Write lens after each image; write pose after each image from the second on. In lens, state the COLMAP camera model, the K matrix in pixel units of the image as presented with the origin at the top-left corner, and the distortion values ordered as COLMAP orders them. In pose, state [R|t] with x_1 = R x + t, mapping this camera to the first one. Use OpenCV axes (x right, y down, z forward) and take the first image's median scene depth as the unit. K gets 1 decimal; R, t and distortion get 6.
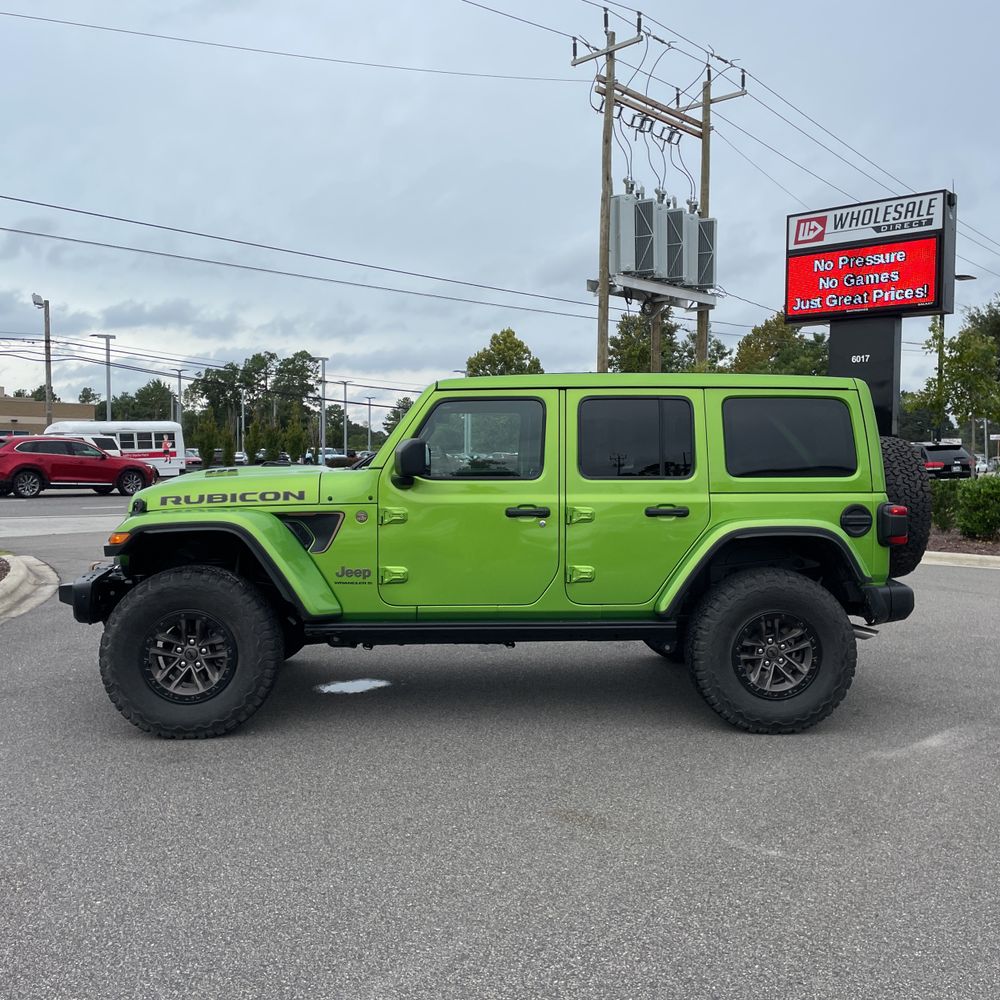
lens RADIAL K [[1007.1, 0, 513.0], [0, 1007.1, 494.4], [0, 0, 1]] dist [0.116397, -0.176295]
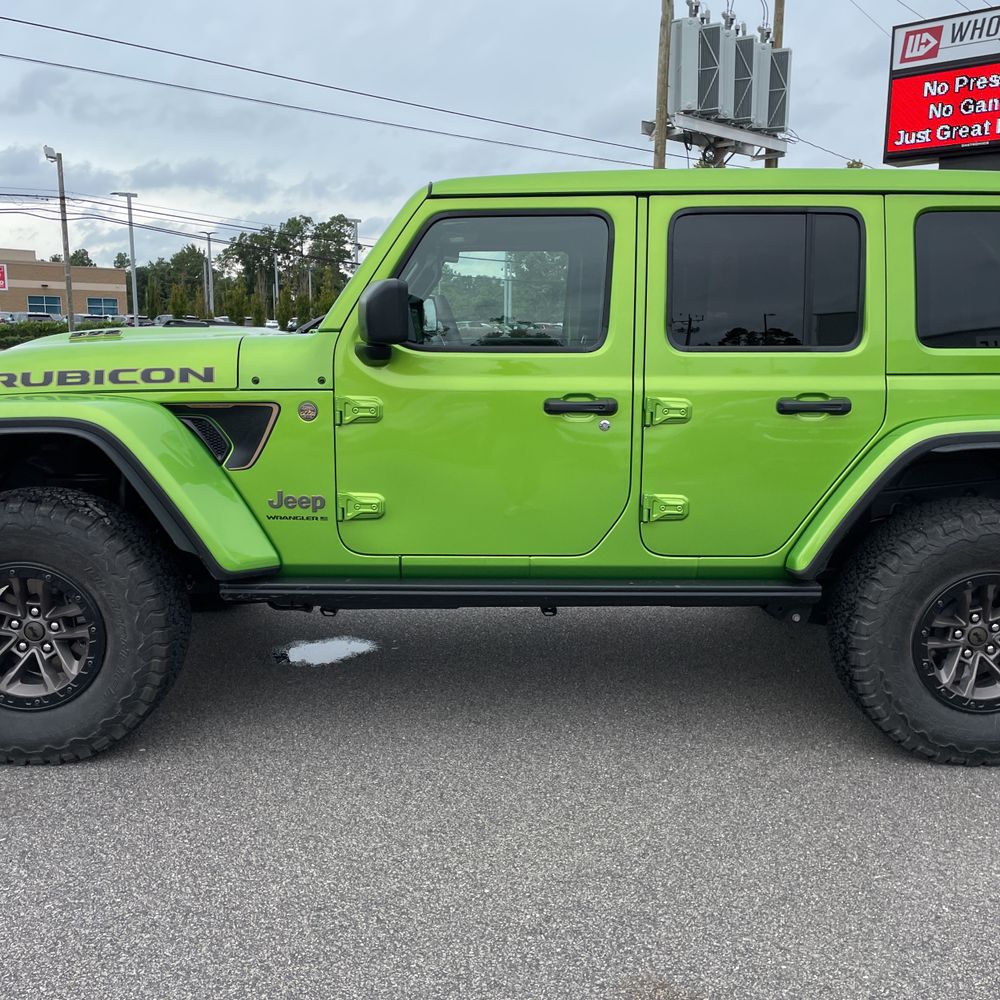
lens RADIAL K [[1003.1, 0, 513.8], [0, 1003.1, 496.6], [0, 0, 1]] dist [0.109889, -0.148952]
pose [[0.999194, 0.011004, -0.038616, -0.001522], [-0.005951, 0.991676, 0.128624, -0.005466], [0.039710, -0.128291, 0.990941, 0.378420]]
